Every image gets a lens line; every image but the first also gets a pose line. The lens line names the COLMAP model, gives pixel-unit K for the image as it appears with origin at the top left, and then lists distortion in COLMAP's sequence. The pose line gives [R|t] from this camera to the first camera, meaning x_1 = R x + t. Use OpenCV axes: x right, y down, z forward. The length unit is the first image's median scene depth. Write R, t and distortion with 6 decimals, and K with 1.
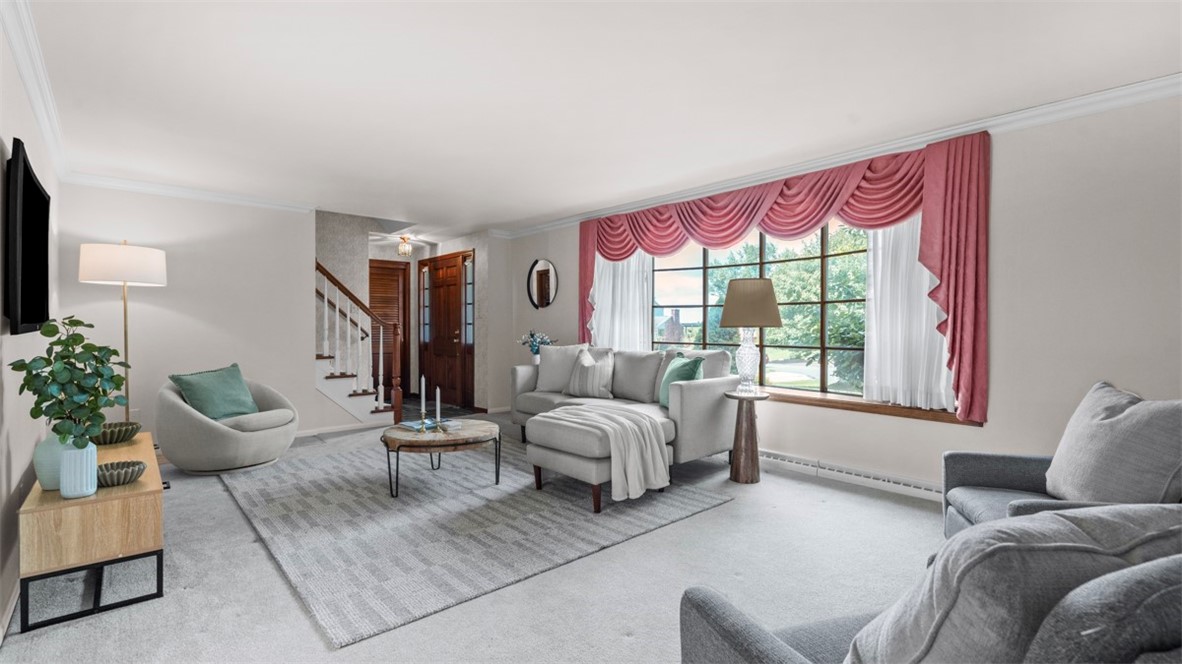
lens RADIAL K [[533.9, 0, 588.3], [0, 533.9, 333.9], [0, 0, 1]] dist [-0.003562, 0.002397]
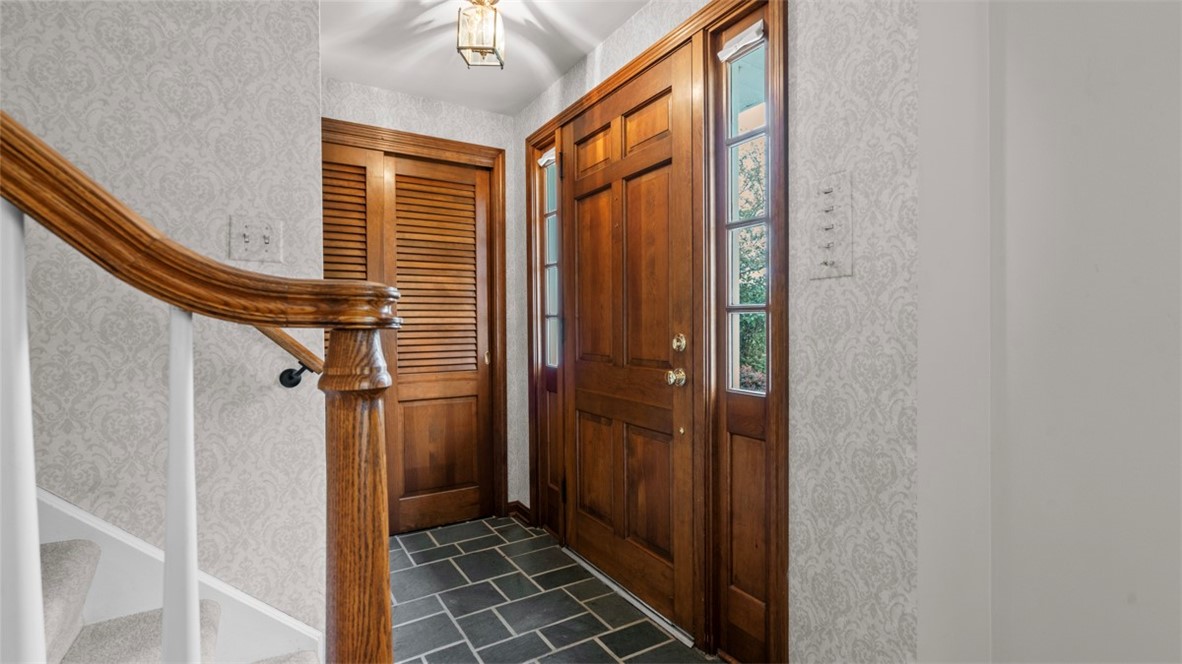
lens RADIAL K [[533.9, 0, 592.9], [0, 533.9, 329.0], [0, 0, 1]] dist [-0.003562, 0.002397]
pose [[0.985455, -0.008405, -0.169729, -0.218434], [0.007433, 0.999952, -0.006361, -0.007325], [0.169774, 0.005007, 0.985470, 0.666009]]
